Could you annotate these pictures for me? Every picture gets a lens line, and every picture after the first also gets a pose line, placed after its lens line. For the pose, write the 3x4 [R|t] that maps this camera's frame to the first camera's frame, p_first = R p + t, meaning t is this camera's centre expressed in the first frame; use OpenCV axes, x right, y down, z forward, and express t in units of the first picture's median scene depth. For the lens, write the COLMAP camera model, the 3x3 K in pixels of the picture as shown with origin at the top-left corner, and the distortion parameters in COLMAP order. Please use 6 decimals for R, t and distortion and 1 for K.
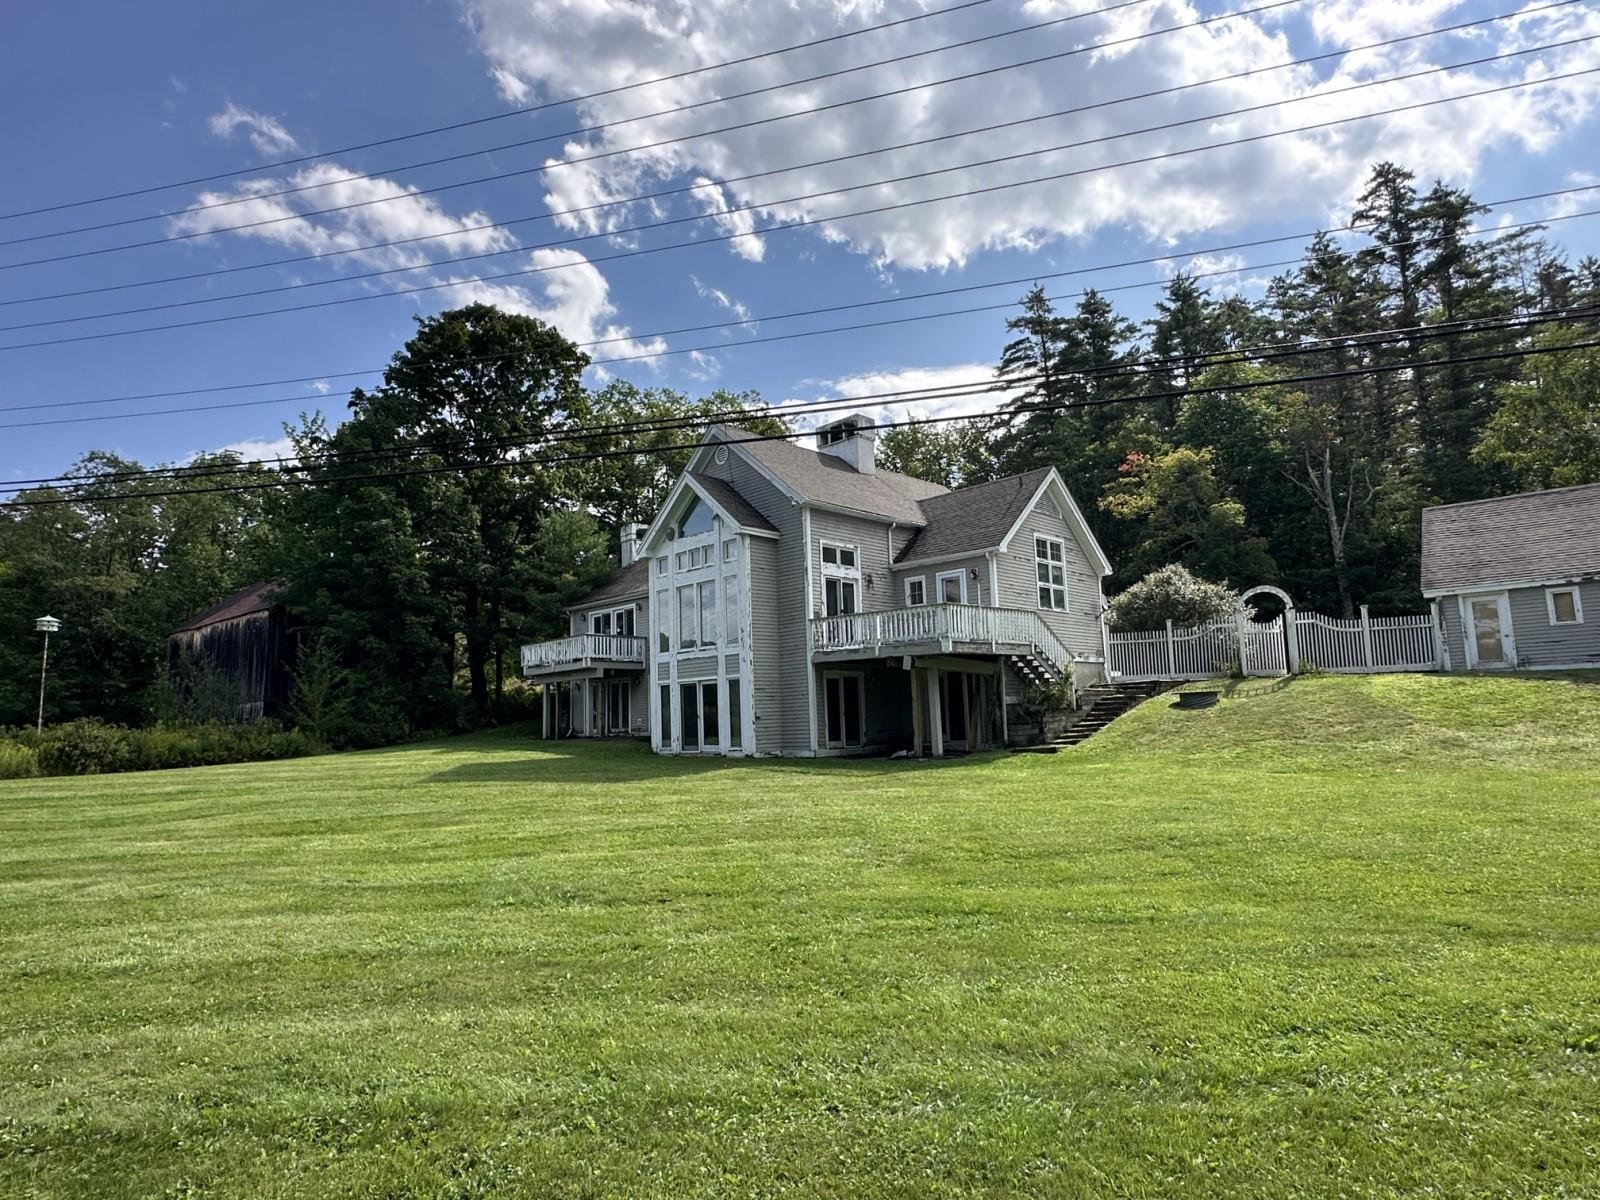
lens RADIAL K [[899.8, 0, 808.0], [0, 899.8, 607.1], [0, 0, 1]] dist [-0.000825, 0.002425]
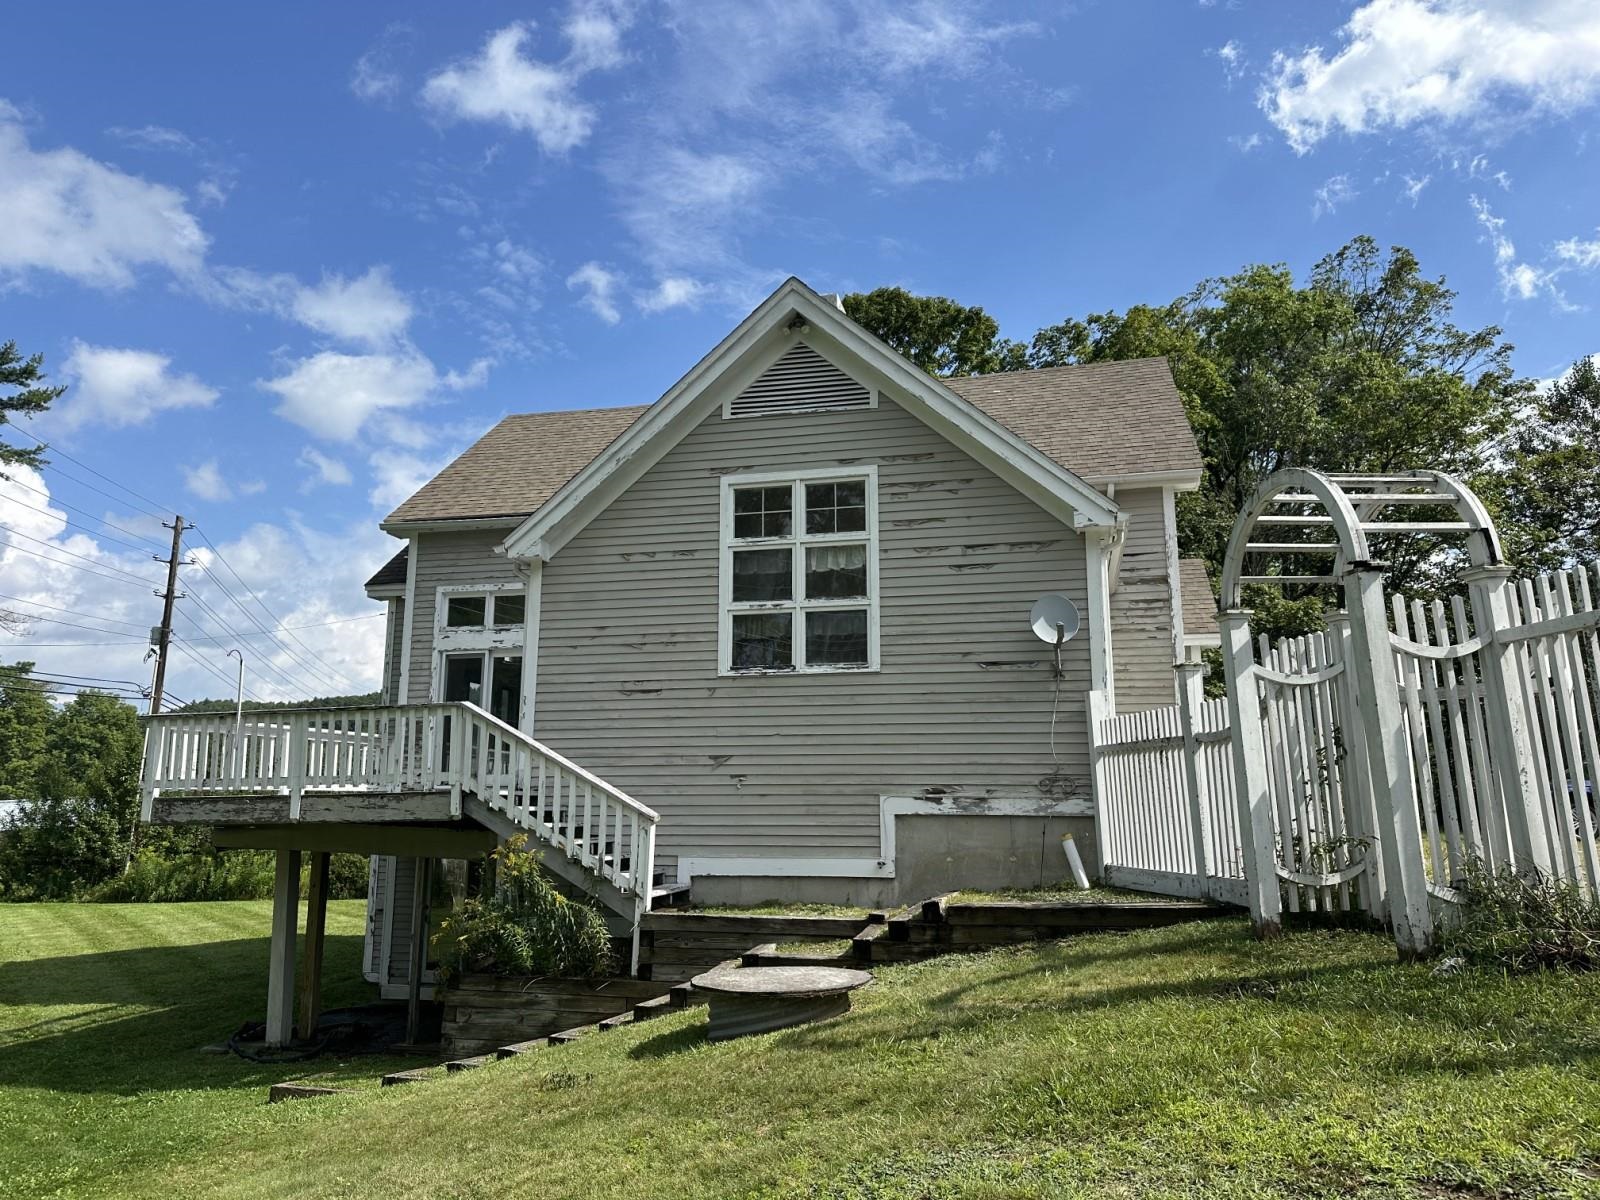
lens RADIAL K [[1120.5, 0, 823.6], [0, 1120.5, 590.9], [0, 0, 1]] dist [0.060452, -0.050440]
pose [[0.525428, -0.137102, -0.839719, 0.639523], [0.090952, 0.990328, -0.104781, 0.018513], [0.845963, -0.021319, 0.532816, 0.747194]]
